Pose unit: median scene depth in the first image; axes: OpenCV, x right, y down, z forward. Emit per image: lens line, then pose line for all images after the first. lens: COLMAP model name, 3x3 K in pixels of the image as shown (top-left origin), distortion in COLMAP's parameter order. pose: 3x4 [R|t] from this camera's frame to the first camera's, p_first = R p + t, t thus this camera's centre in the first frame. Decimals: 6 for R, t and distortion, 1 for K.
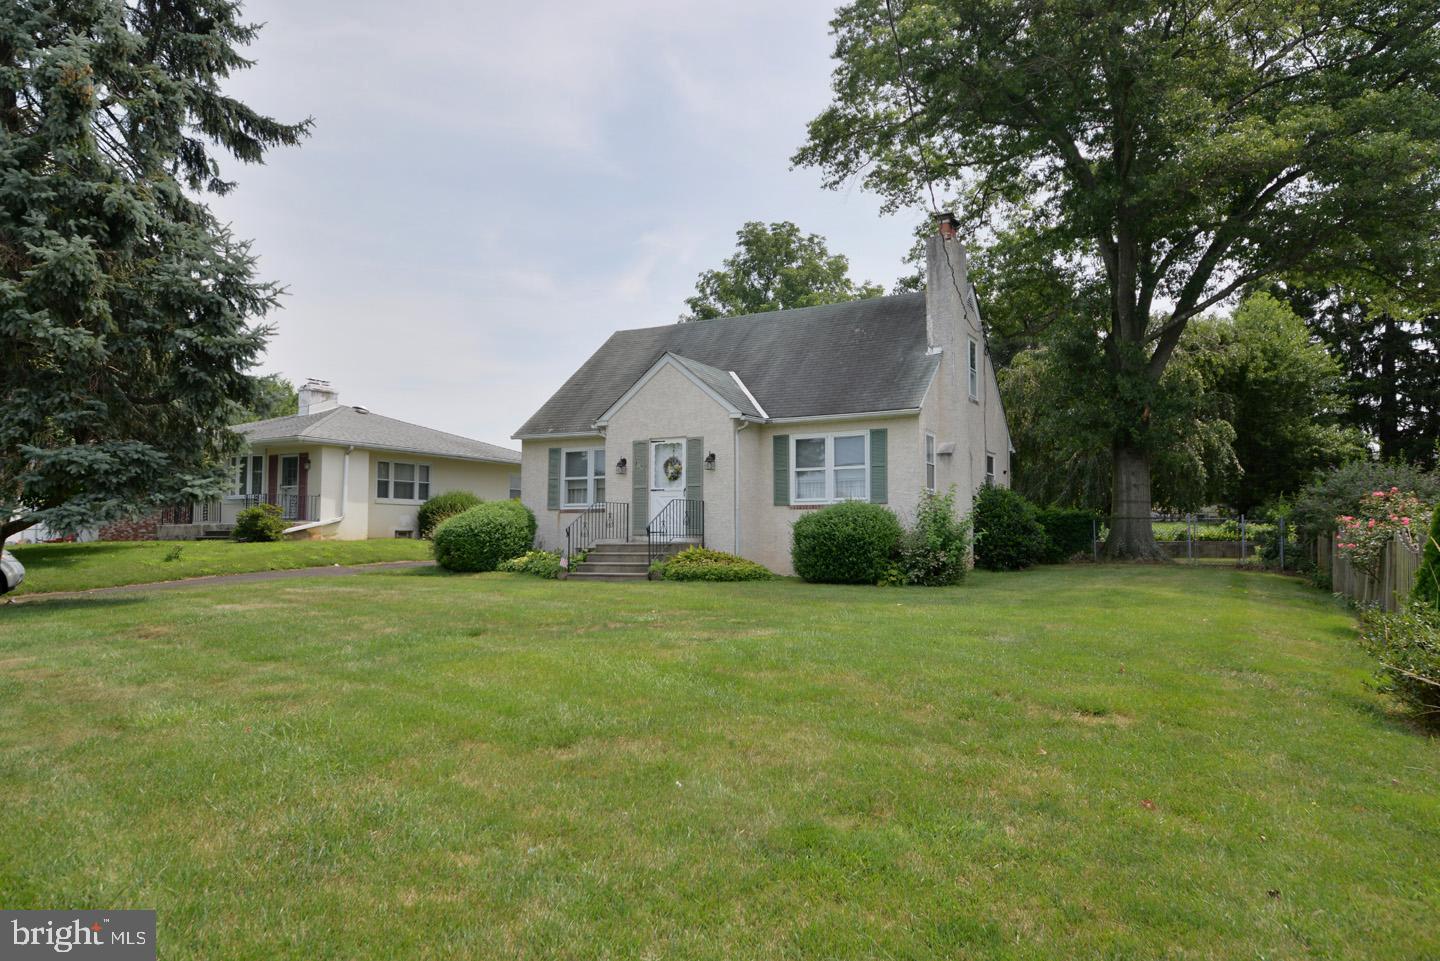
lens RADIAL K [[960.4, 0, 726.0], [0, 960.4, 476.1], [0, 0, 1]] dist [0.060970, -0.032804]
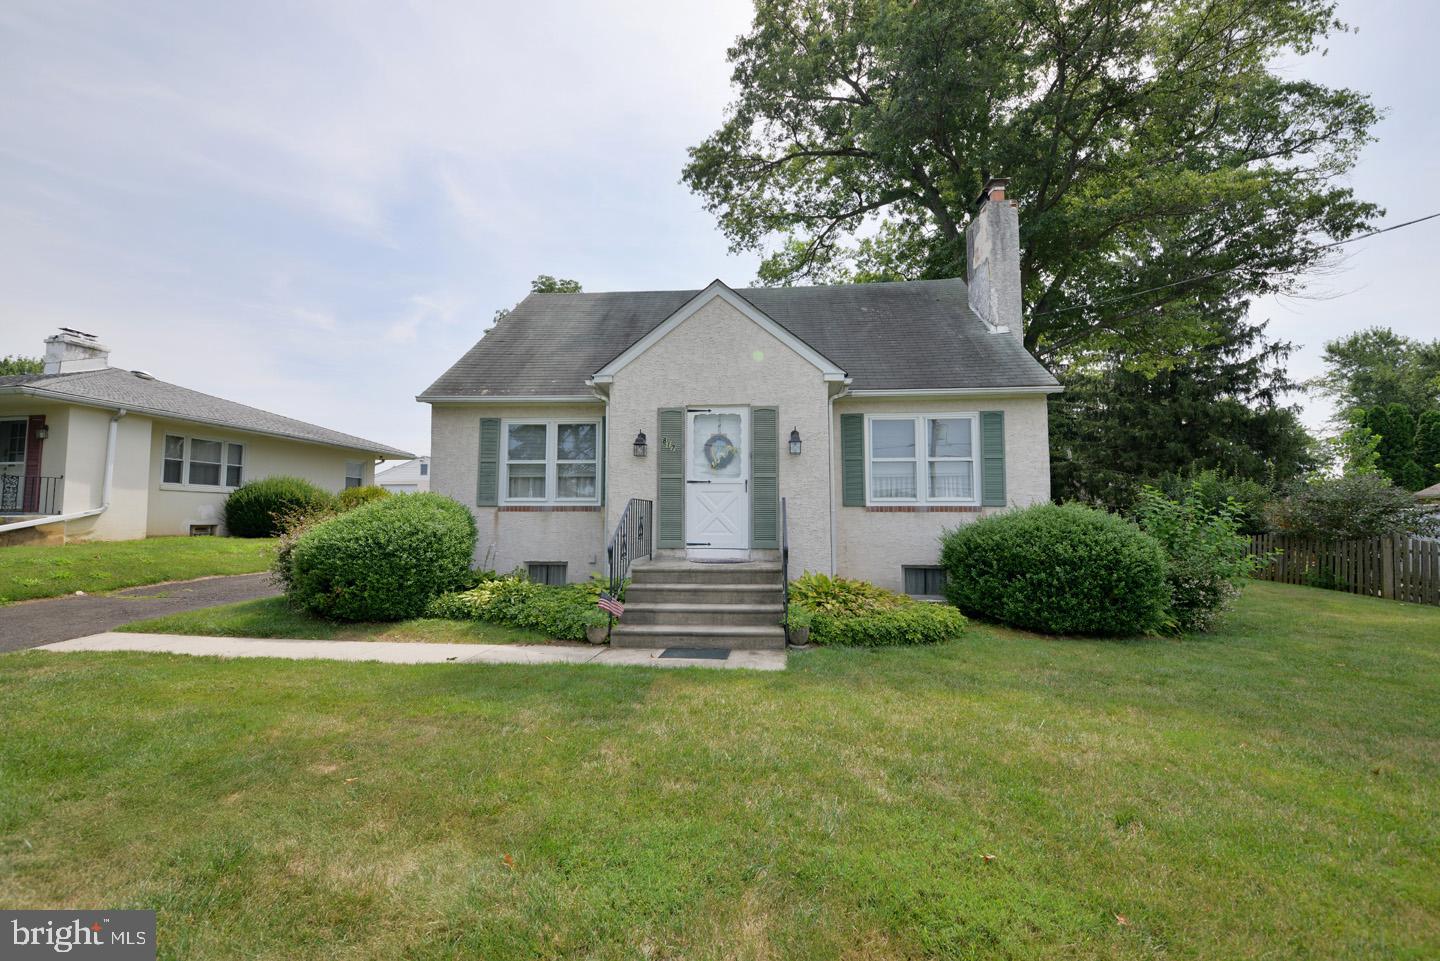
lens RADIAL K [[580.7, 0, 720.0], [0, 580.7, 480.5], [0, 0, 1]] dist [0.012120, -0.018969]
pose [[0.912201, 0.026597, 0.408880, -0.157356], [-0.028441, 0.999594, -0.001570, 0.009752], [-0.408756, -0.010197, 0.912587, 0.435403]]
